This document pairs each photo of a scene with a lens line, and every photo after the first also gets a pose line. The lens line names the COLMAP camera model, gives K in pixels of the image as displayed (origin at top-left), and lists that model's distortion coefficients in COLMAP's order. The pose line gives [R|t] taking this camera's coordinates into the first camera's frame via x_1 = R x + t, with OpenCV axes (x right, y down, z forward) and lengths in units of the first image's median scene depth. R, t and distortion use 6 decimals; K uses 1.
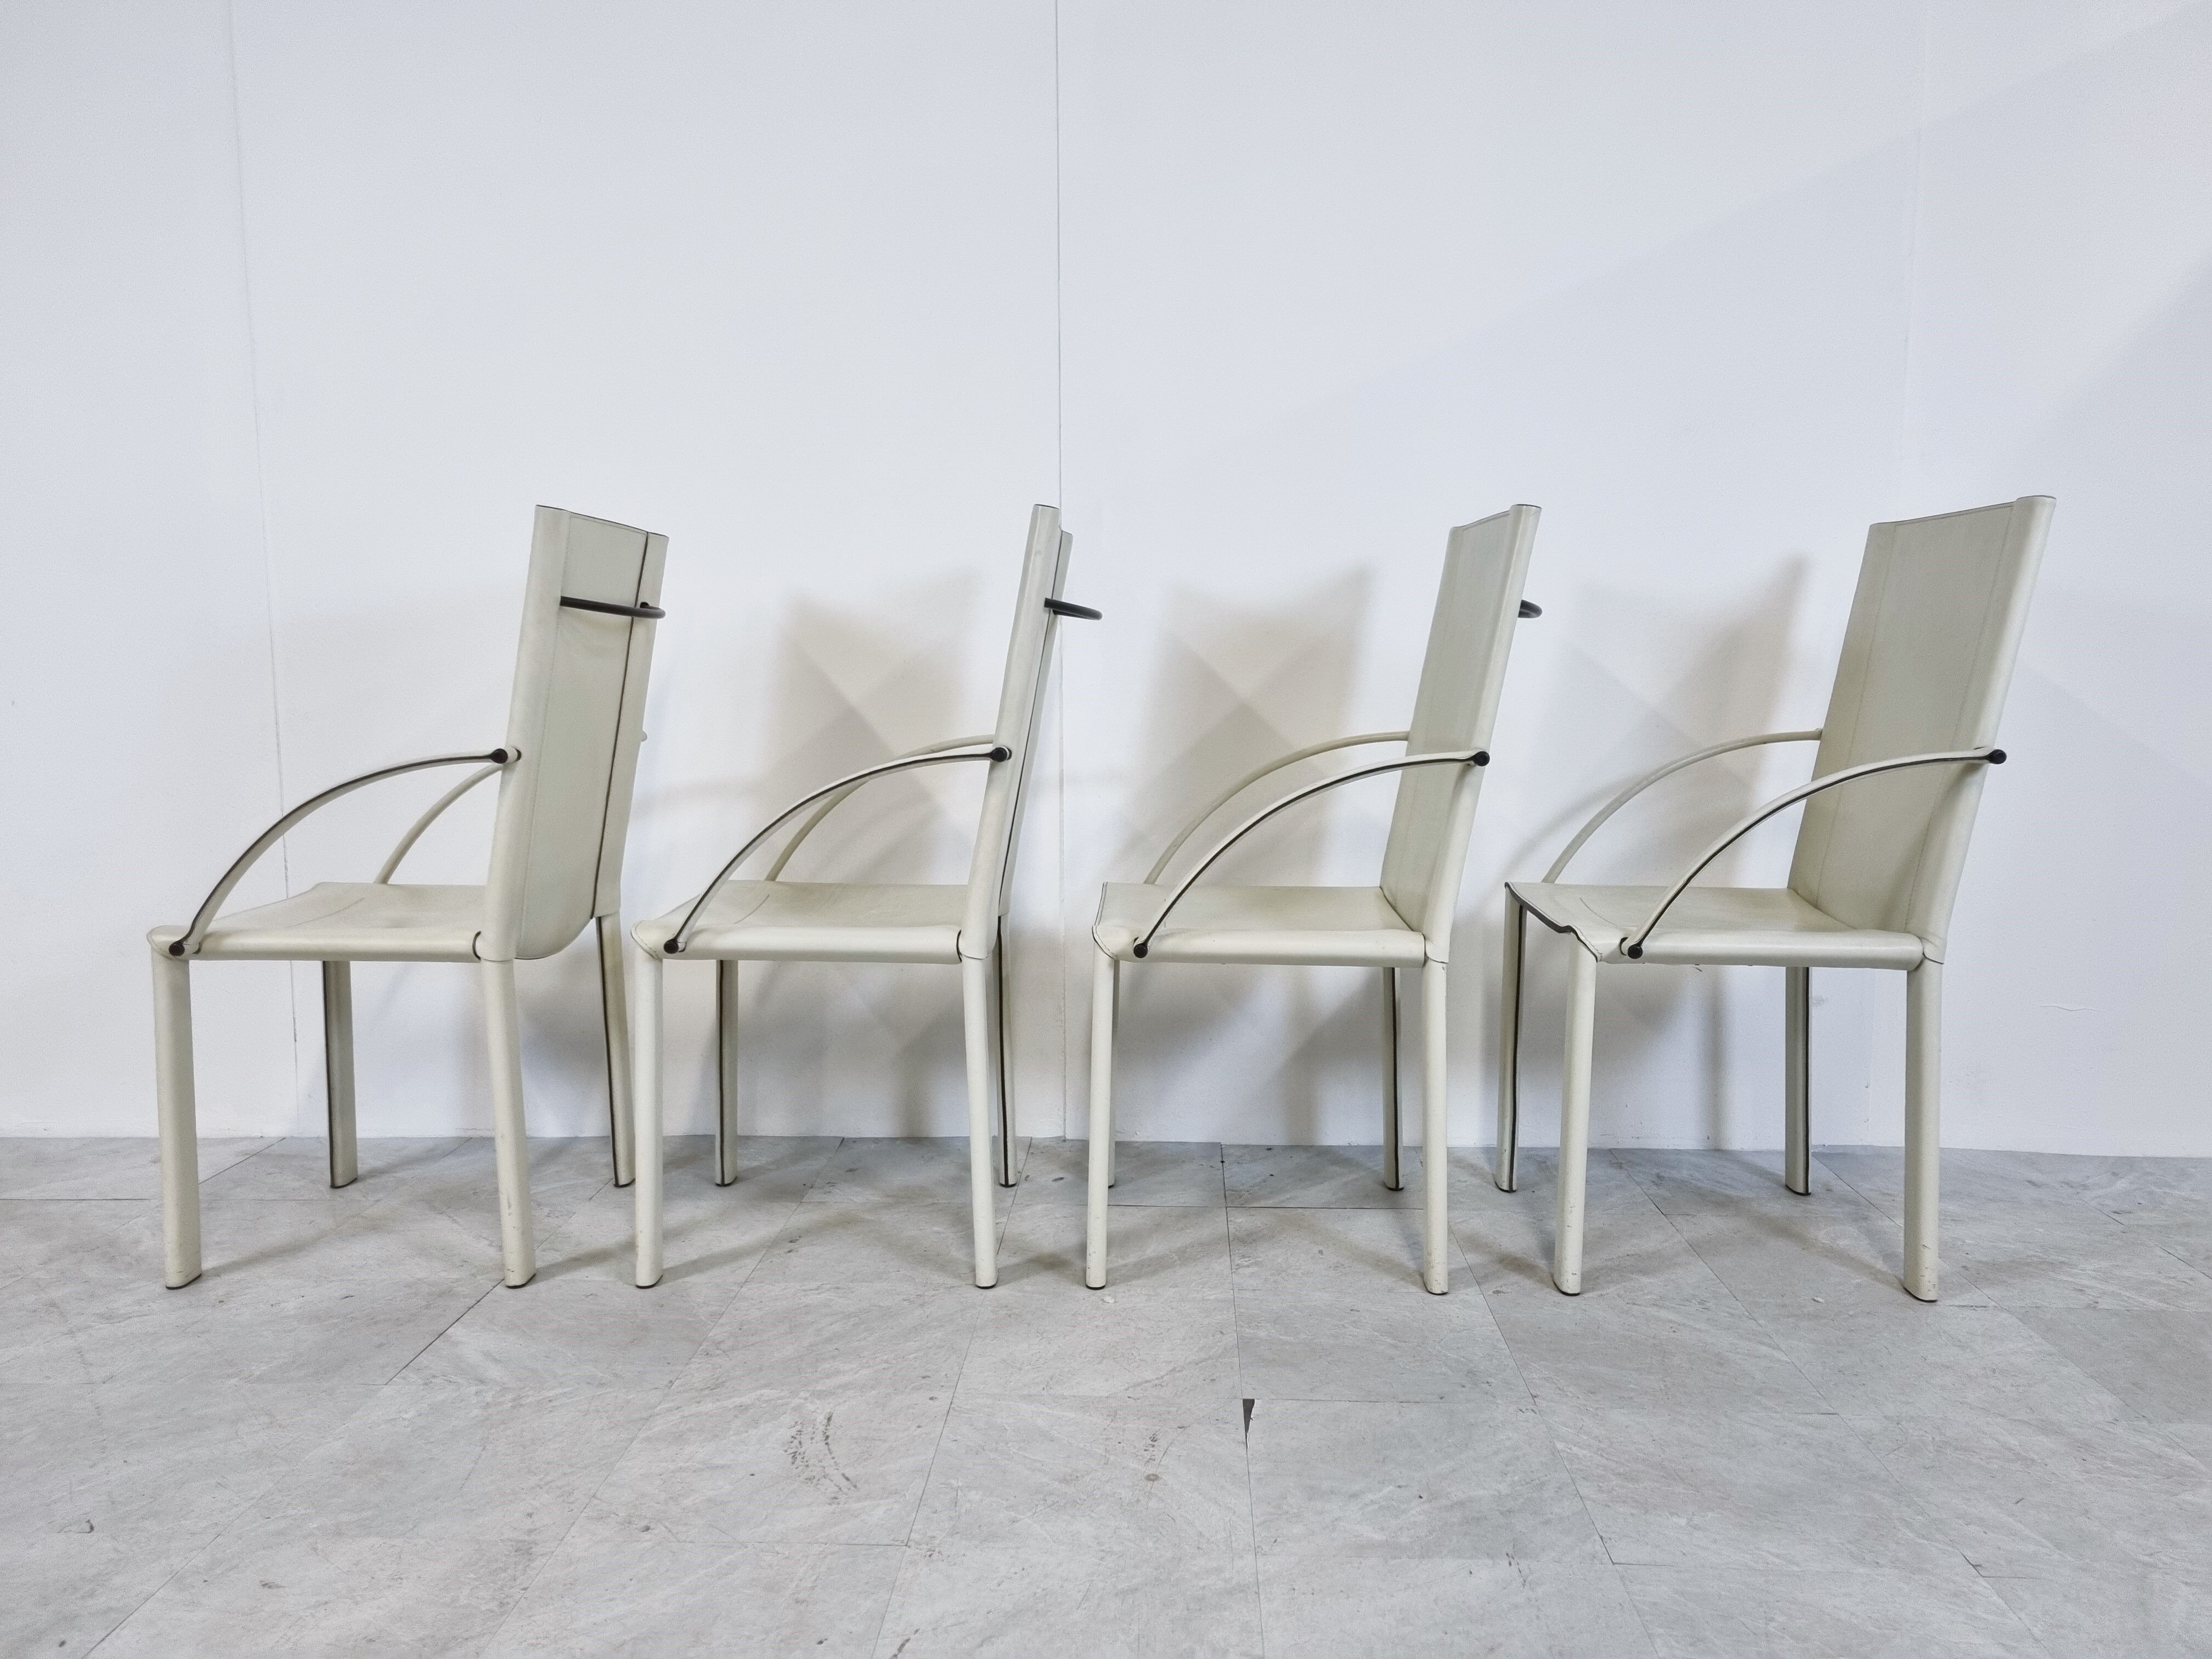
lens RADIAL K [[1663.3, 0, 1119.2], [0, 1663.3, 840.0], [0, 0, 1]] dist [0.074889, -0.049655]
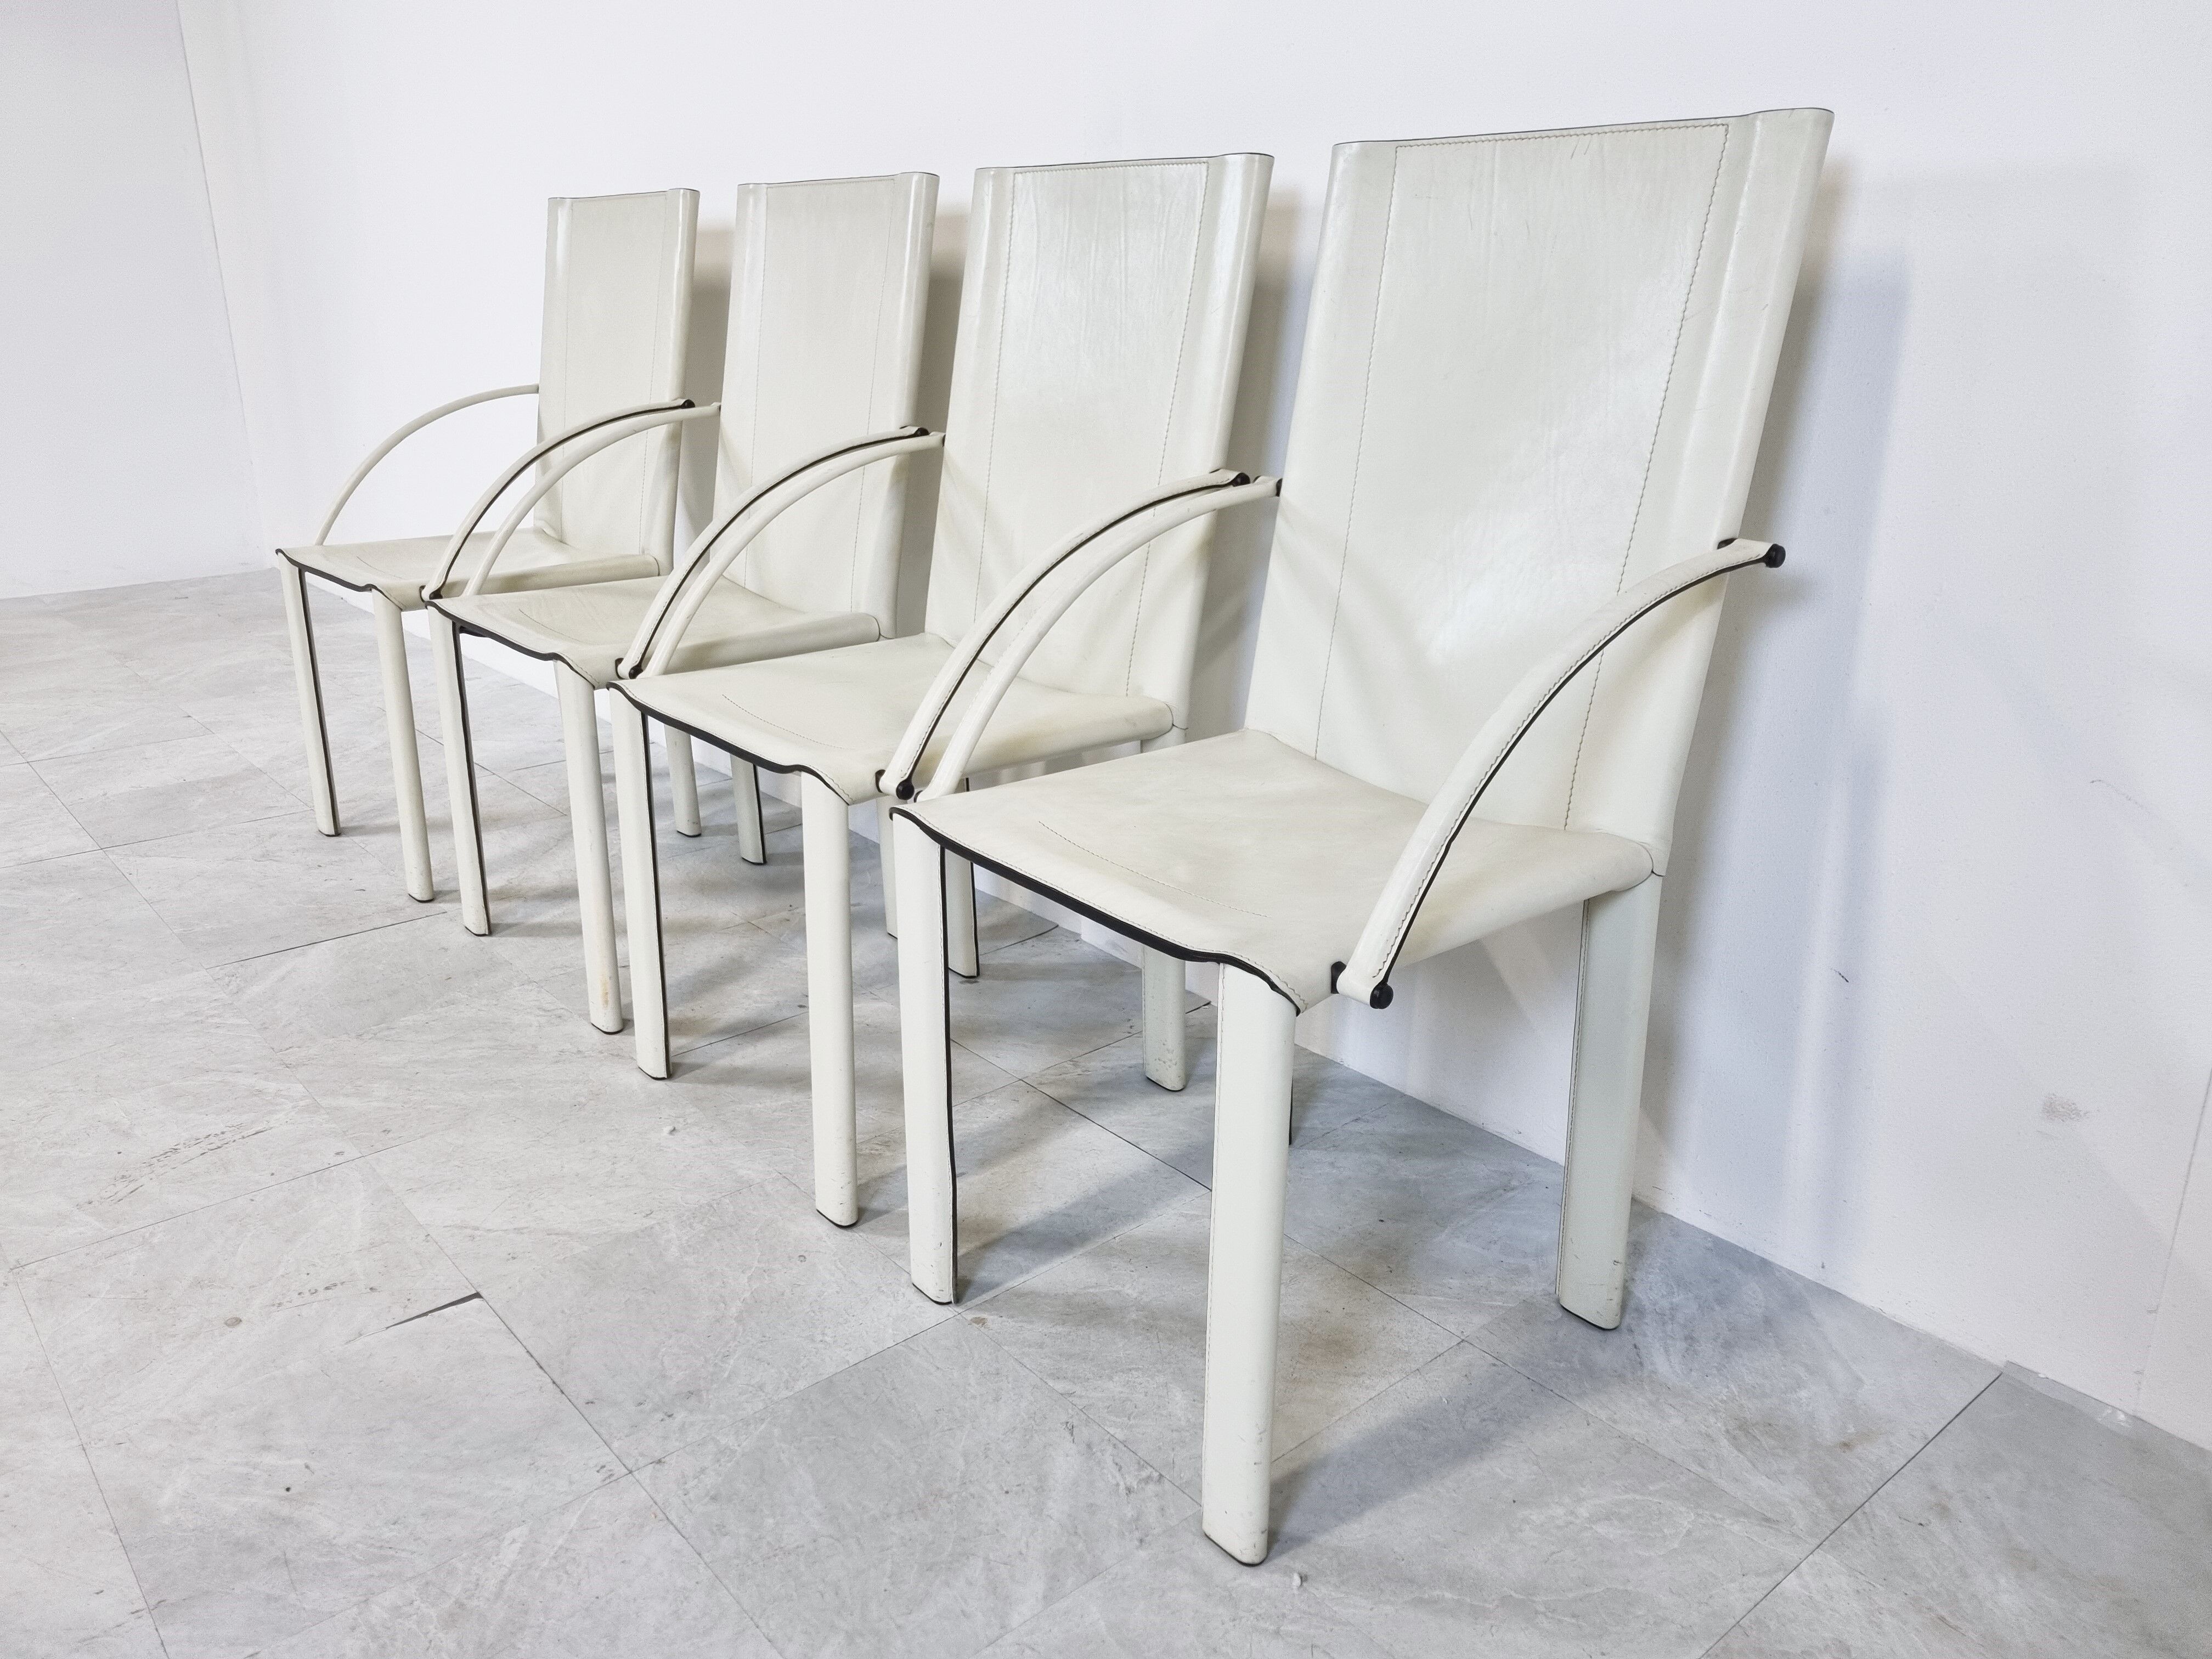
lens RADIAL K [[1663.3, 0, 1057.1], [0, 1663.3, 836.2], [0, 0, 1]] dist [0.074889, -0.049655]
pose [[0.664605, 0.243429, -0.706429, 0.821194], [-0.073781, 0.962202, 0.262152, -0.133145], [0.743543, -0.122107, 0.657445, 0.695545]]
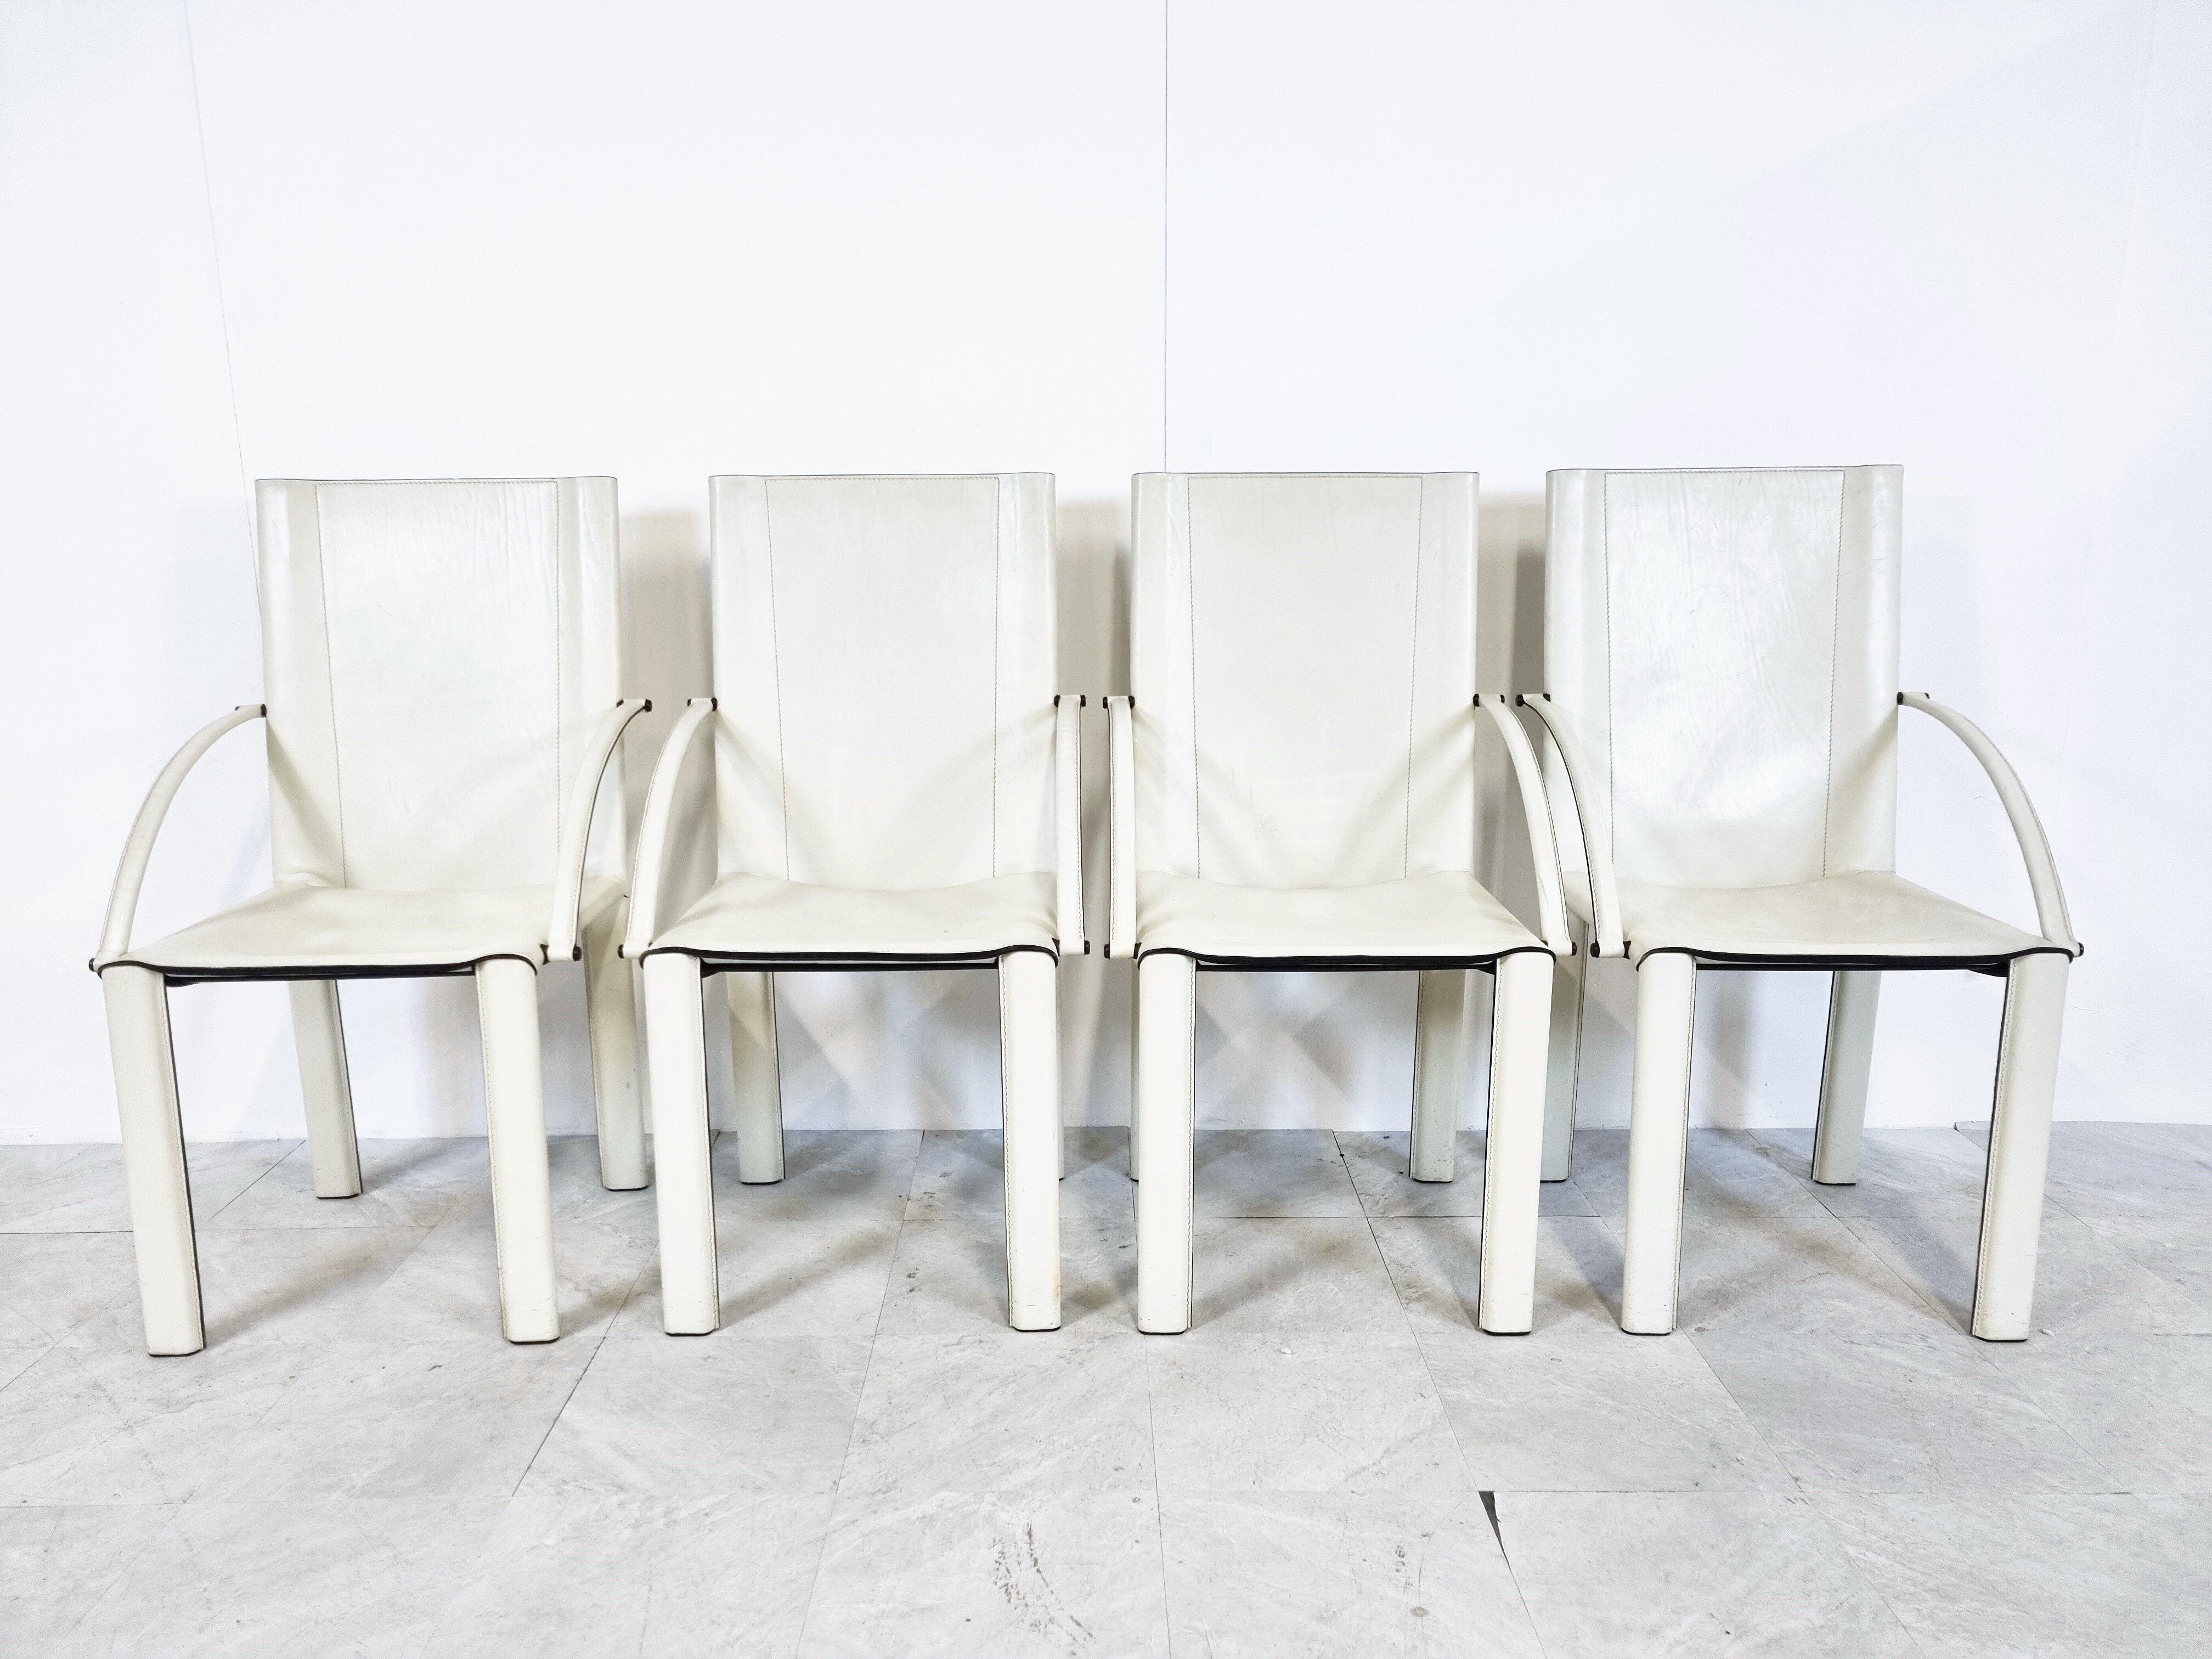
lens RADIAL K [[1663.3, 0, 1099.8], [0, 1663.3, 868.1], [0, 0, 1]] dist [0.074889, -0.049655]
pose [[0.998776, -0.013365, 0.047616, -0.170449], [0.008122, 0.994047, 0.108648, -0.100799], [-0.048785, -0.108129, 0.992939, 0.149441]]
